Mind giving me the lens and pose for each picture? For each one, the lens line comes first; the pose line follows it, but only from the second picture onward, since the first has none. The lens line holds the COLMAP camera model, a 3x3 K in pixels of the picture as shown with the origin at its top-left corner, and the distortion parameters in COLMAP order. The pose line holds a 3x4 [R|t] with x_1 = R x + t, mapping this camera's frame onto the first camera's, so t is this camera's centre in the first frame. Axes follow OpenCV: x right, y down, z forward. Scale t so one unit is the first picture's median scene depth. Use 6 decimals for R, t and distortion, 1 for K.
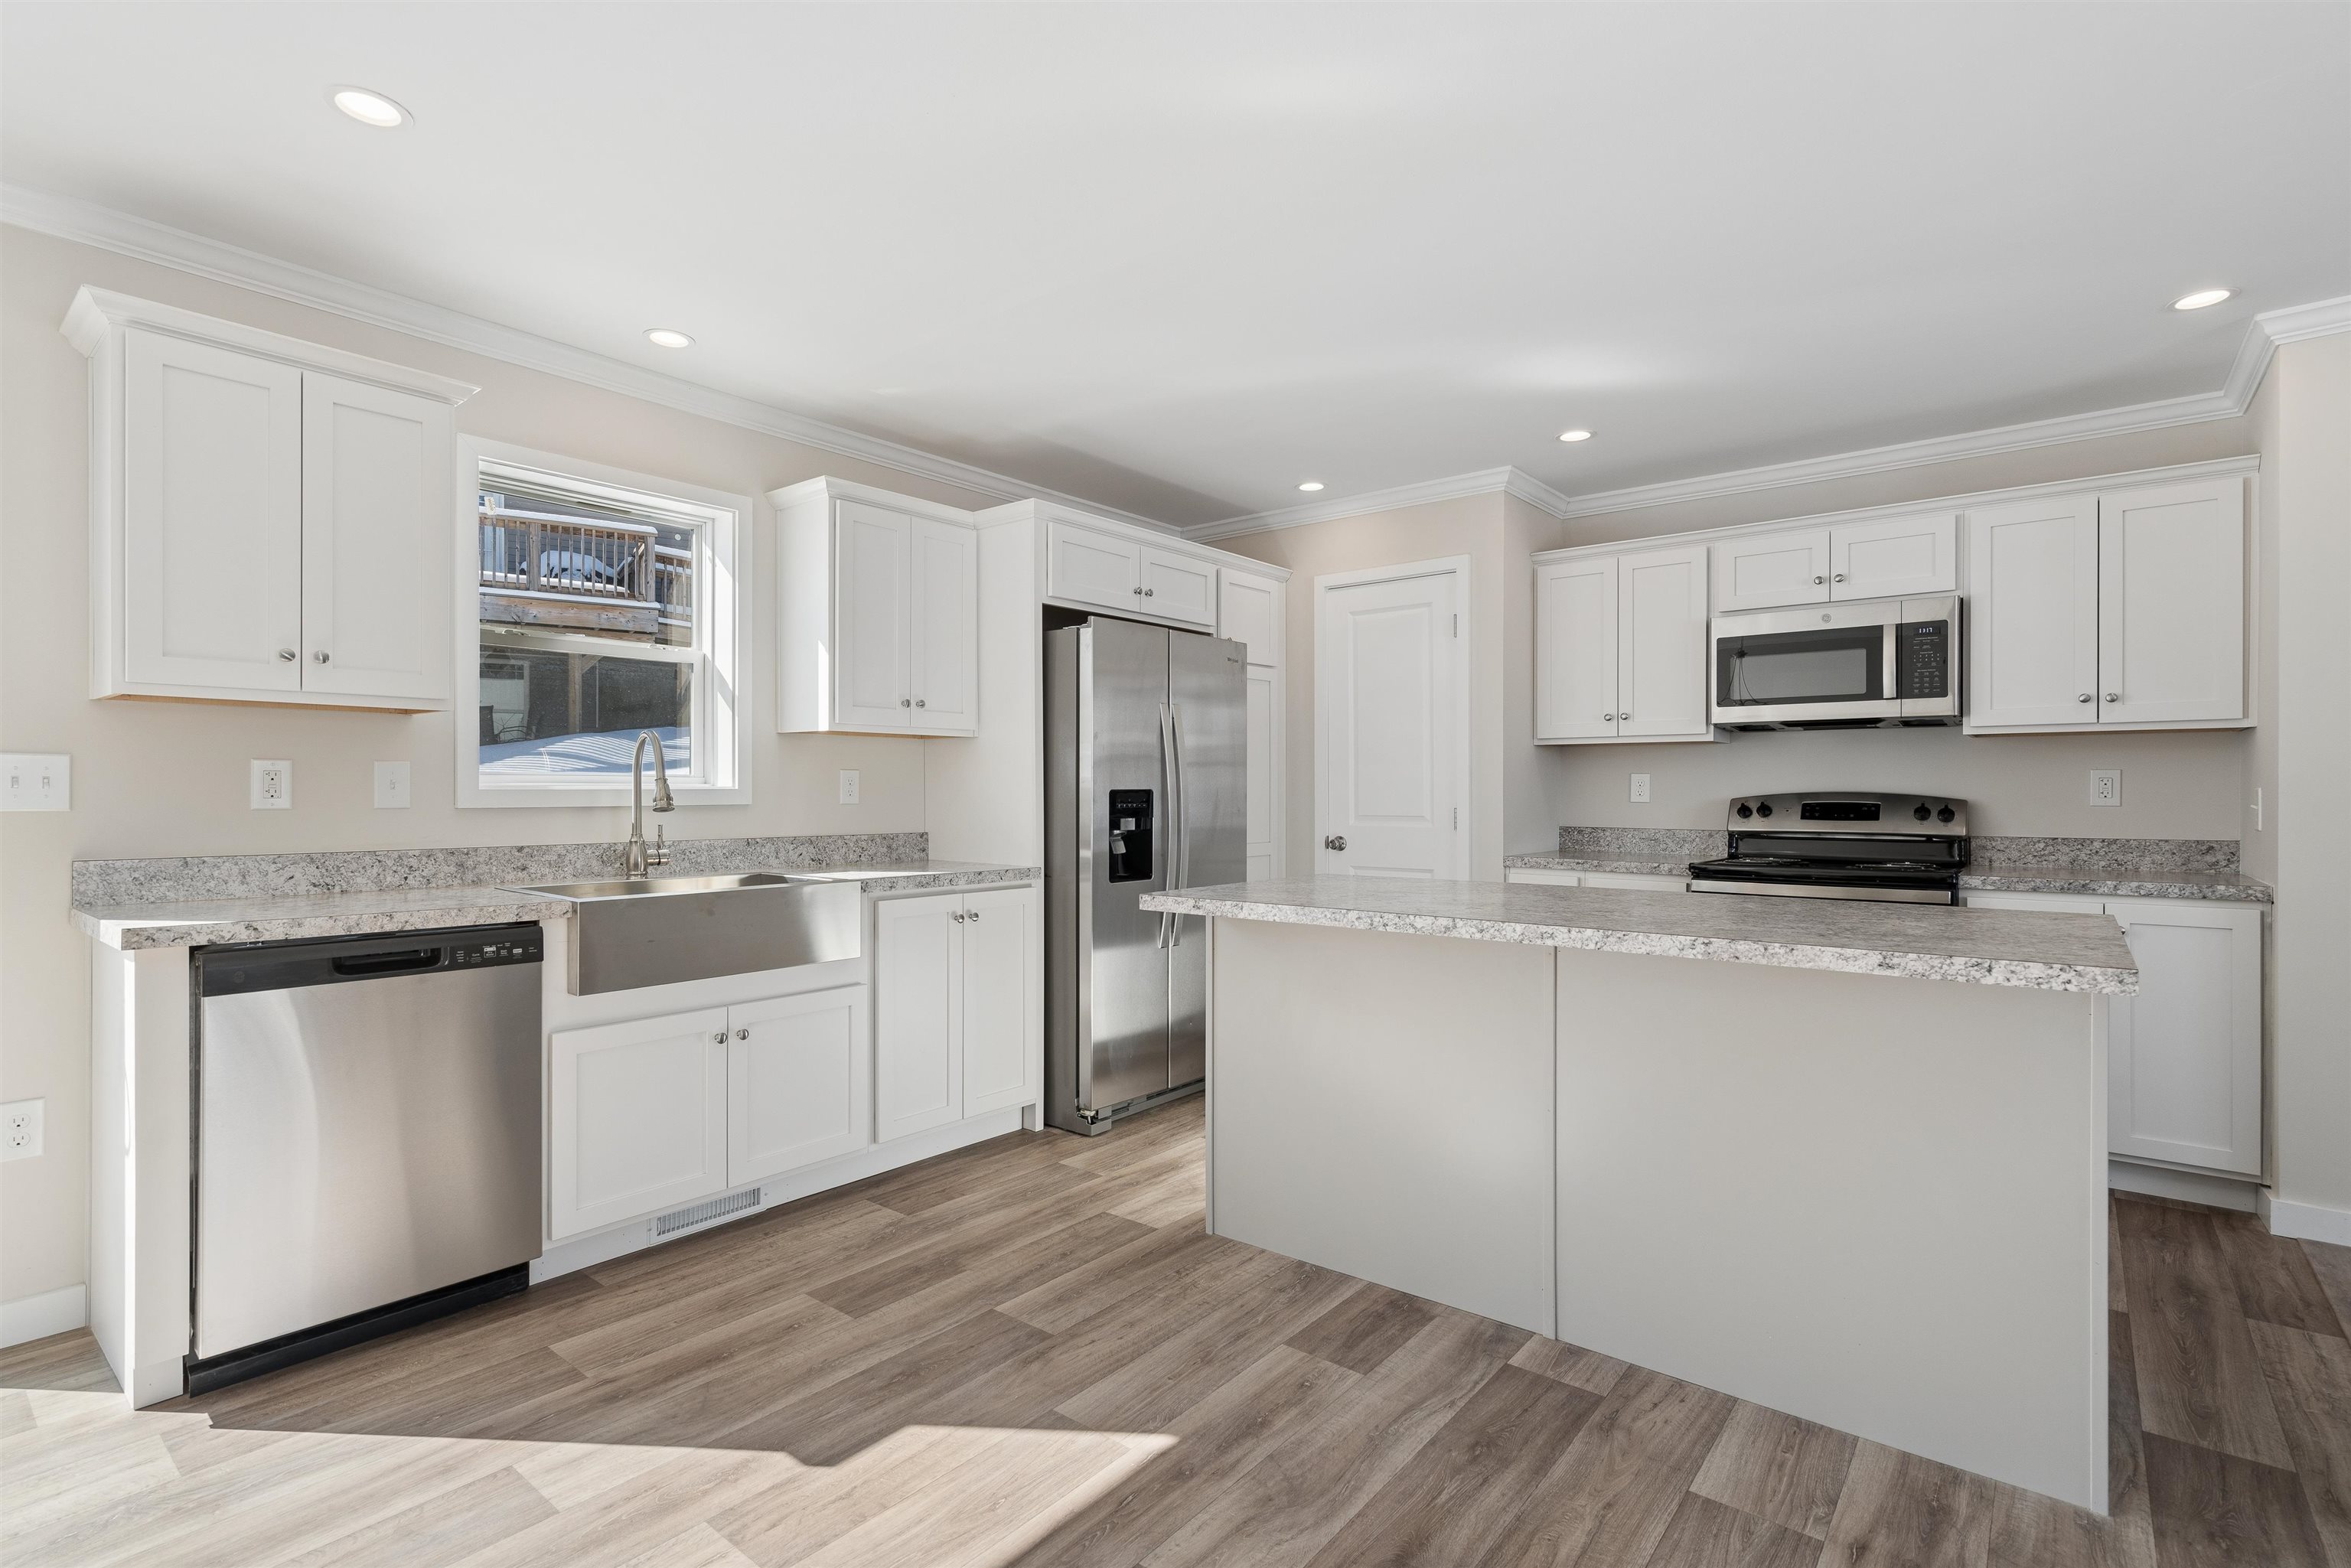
lens RADIAL K [[1125.5, 0, 1166.9], [0, 1125.5, 790.6], [0, 0, 1]] dist [0.001661, 0.000389]
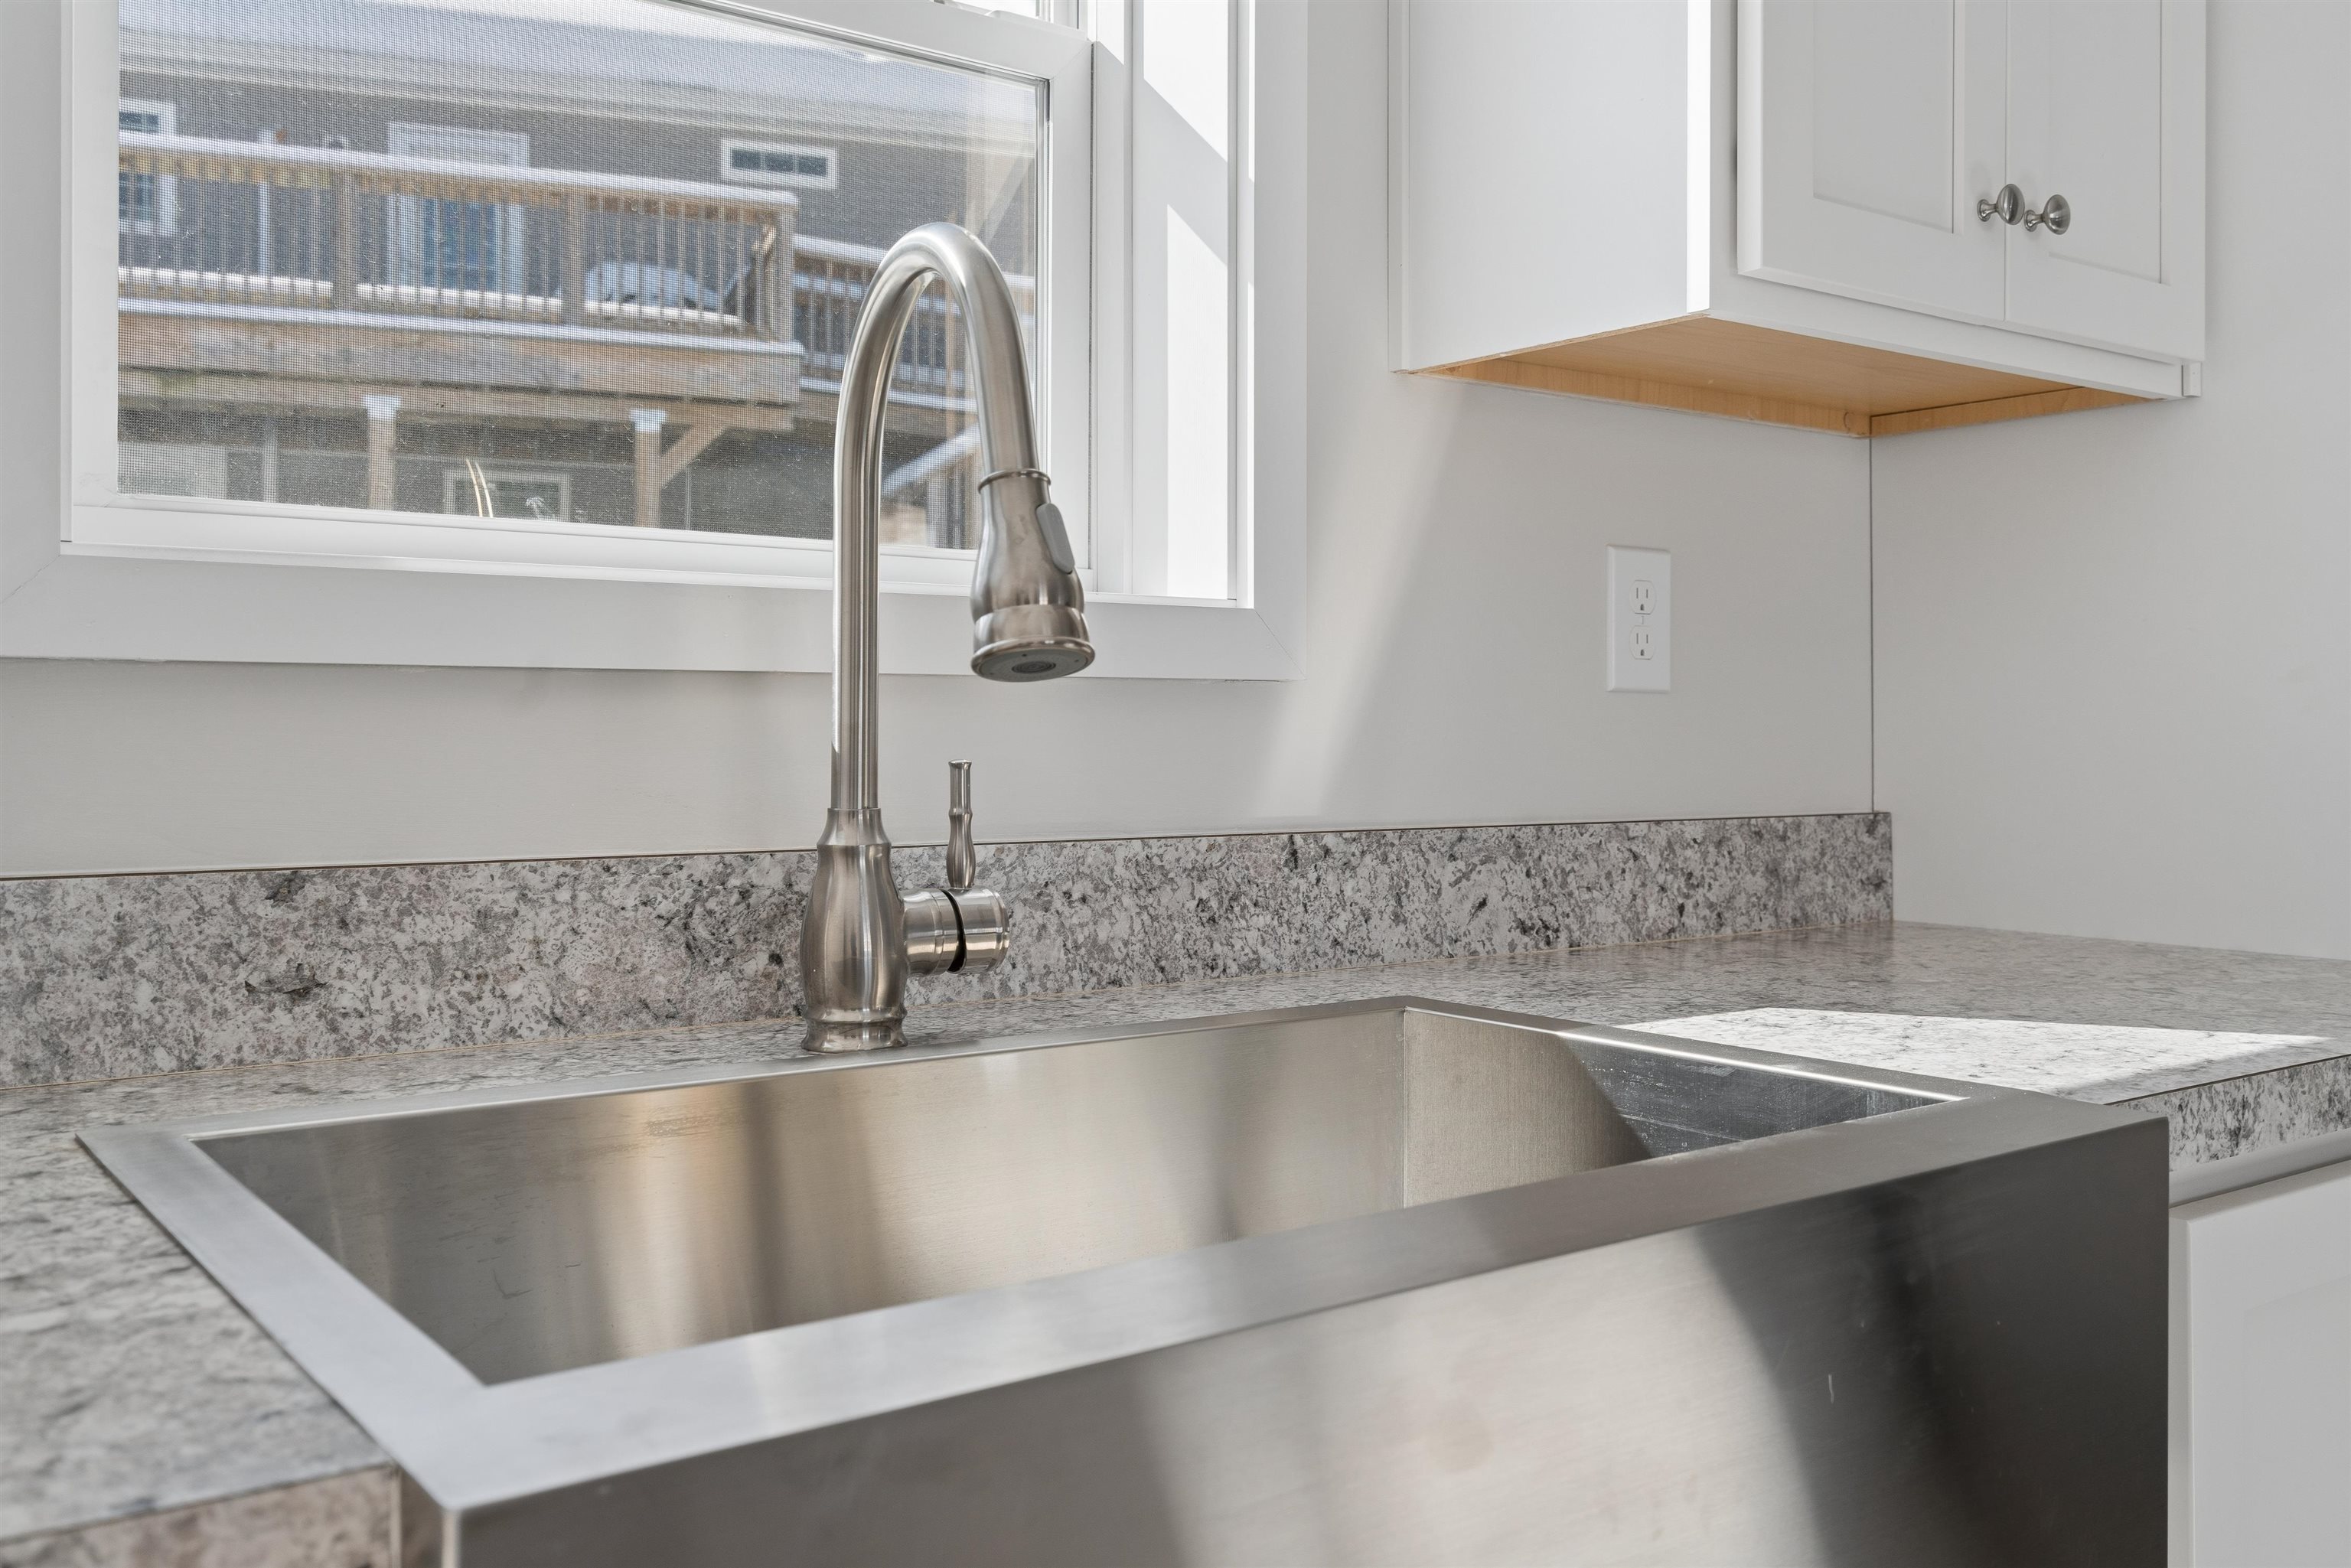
lens RADIAL K [[2036.8, 0, 1176.5], [0, 2036.8, 713.7], [0, 0, 1]] dist [-0.006331, -0.003413]
pose [[0.973008, -0.000849, -0.230768, -0.276501], [-0.001463, 0.999950, -0.009846, 0.020970], [0.230765, 0.009918, 0.972959, 0.553379]]
